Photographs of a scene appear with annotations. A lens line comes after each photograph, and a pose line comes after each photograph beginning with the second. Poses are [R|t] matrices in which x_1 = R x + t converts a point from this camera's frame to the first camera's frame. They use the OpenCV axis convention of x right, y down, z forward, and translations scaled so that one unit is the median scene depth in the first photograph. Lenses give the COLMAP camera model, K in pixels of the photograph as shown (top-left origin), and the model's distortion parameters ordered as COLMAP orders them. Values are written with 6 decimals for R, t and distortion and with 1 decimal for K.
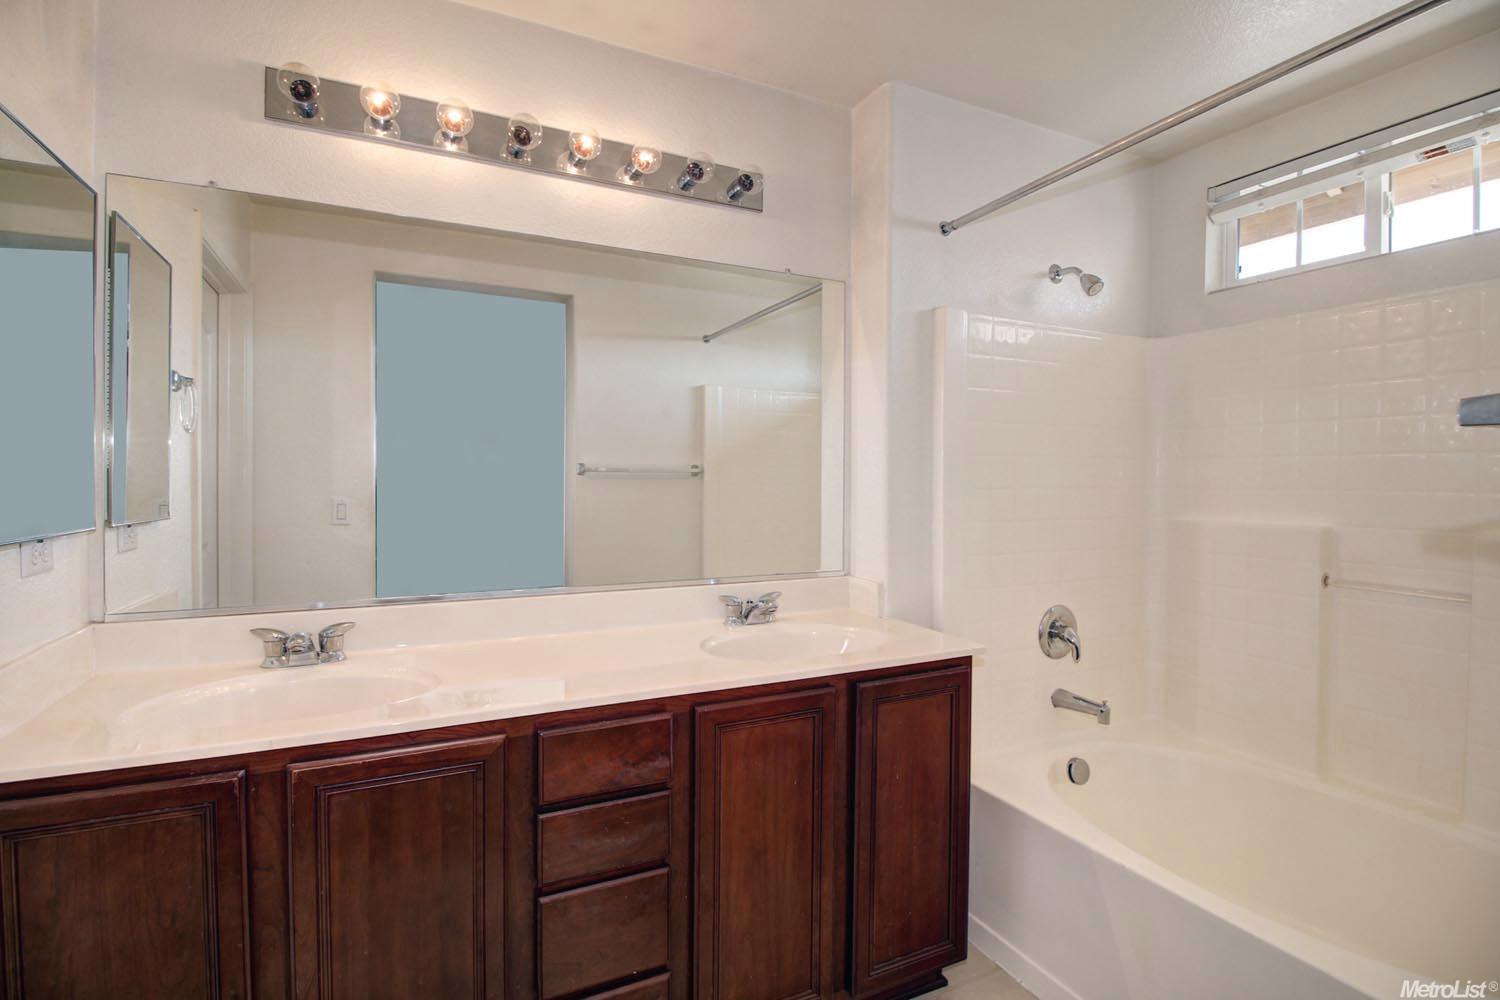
lens RADIAL K [[707.1, 0, 739.1], [0, 707.1, 487.4], [0, 0, 1]] dist [0.000302, -0.012284]
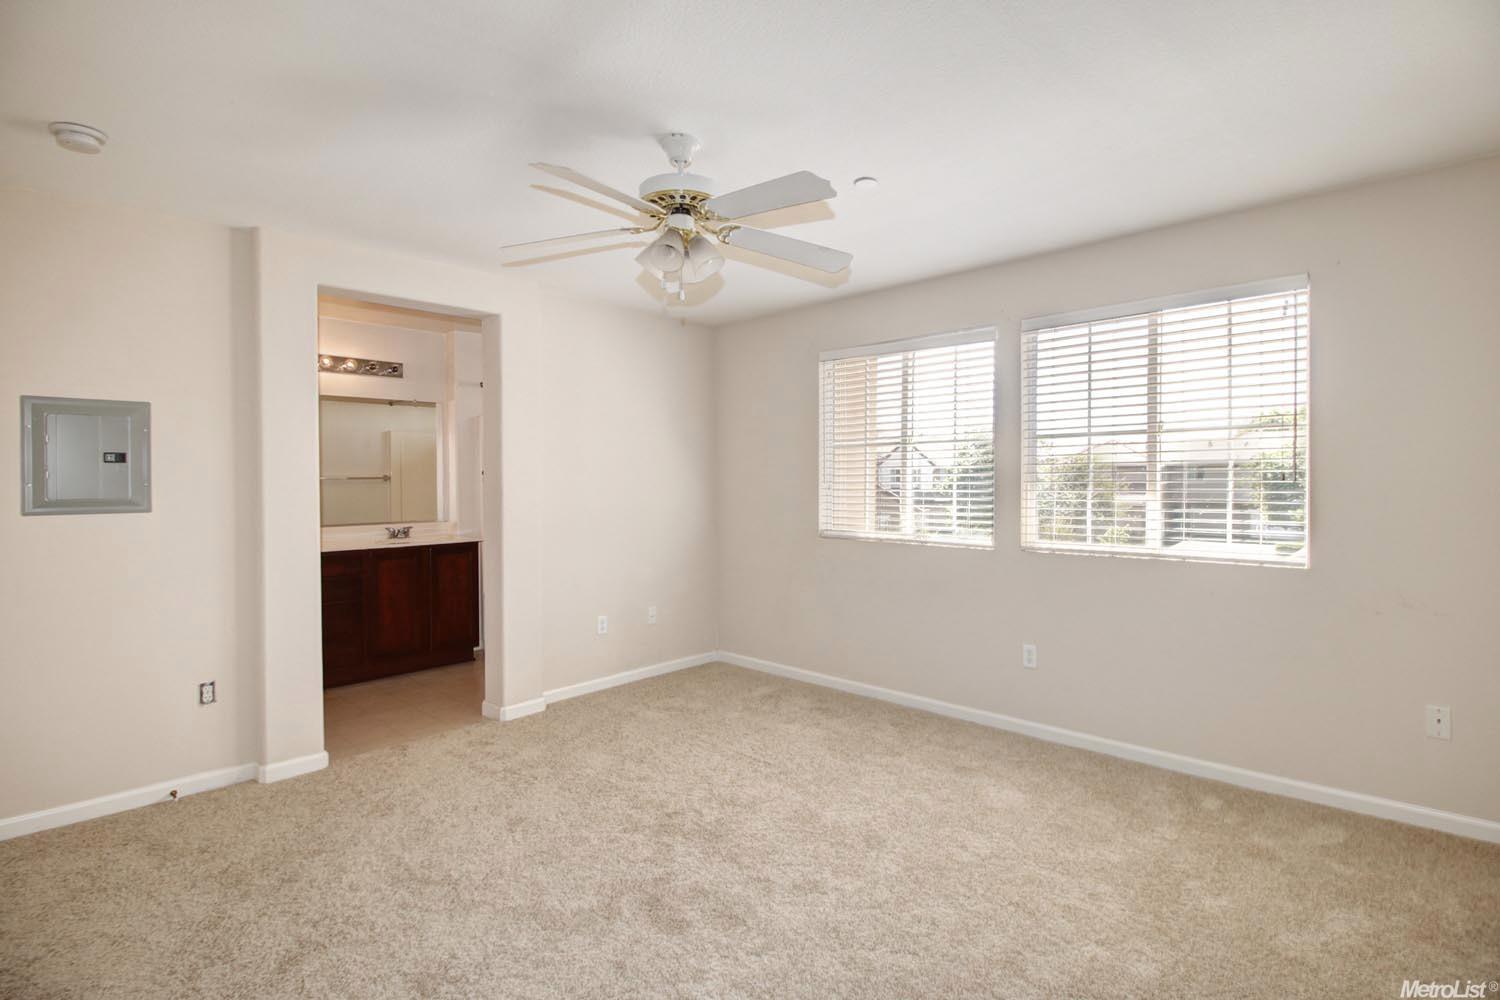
lens RADIAL K [[707.1, 0, 739.1], [0, 707.1, 487.4], [0, 0, 1]] dist [0.000302, -0.012284]
pose [[0.935378, -0.011825, 0.353453, 0.261755], [0.013179, 0.999912, -0.001425, 0.024627], [-0.353405, 0.005991, 0.935451, -1.811844]]
